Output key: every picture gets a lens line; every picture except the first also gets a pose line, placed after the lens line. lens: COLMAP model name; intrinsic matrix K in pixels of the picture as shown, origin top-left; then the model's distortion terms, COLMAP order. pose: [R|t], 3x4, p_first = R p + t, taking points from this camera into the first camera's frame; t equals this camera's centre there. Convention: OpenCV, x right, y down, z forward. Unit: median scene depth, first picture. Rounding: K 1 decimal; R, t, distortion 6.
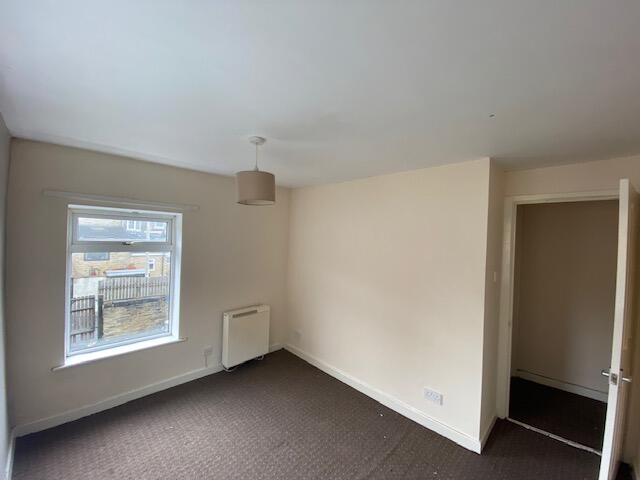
lens RADIAL K [[260.4, 0, 319.8], [0, 260.4, 238.1], [0, 0, 1]] dist [0.029410, -0.024746]
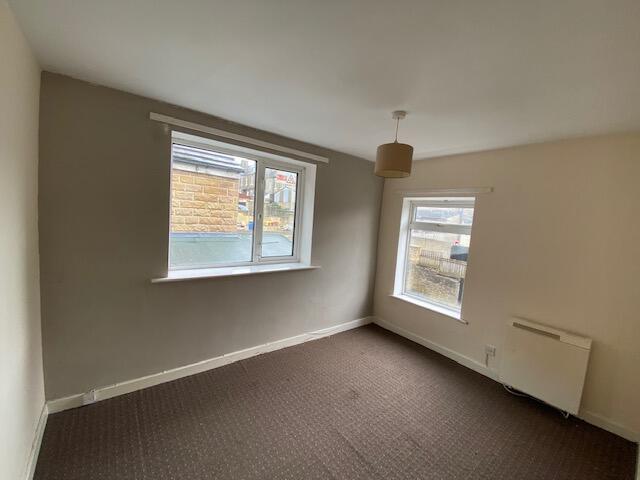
lens RADIAL K [[260.4, 0, 319.8], [0, 260.4, 238.1], [0, 0, 1]] dist [0.029410, -0.024746]
pose [[-0.119456, 0.052369, -0.991457, 0.564966], [-0.083124, 0.994574, 0.062549, 0.048776], [0.989354, 0.089886, -0.114455, 0.554668]]
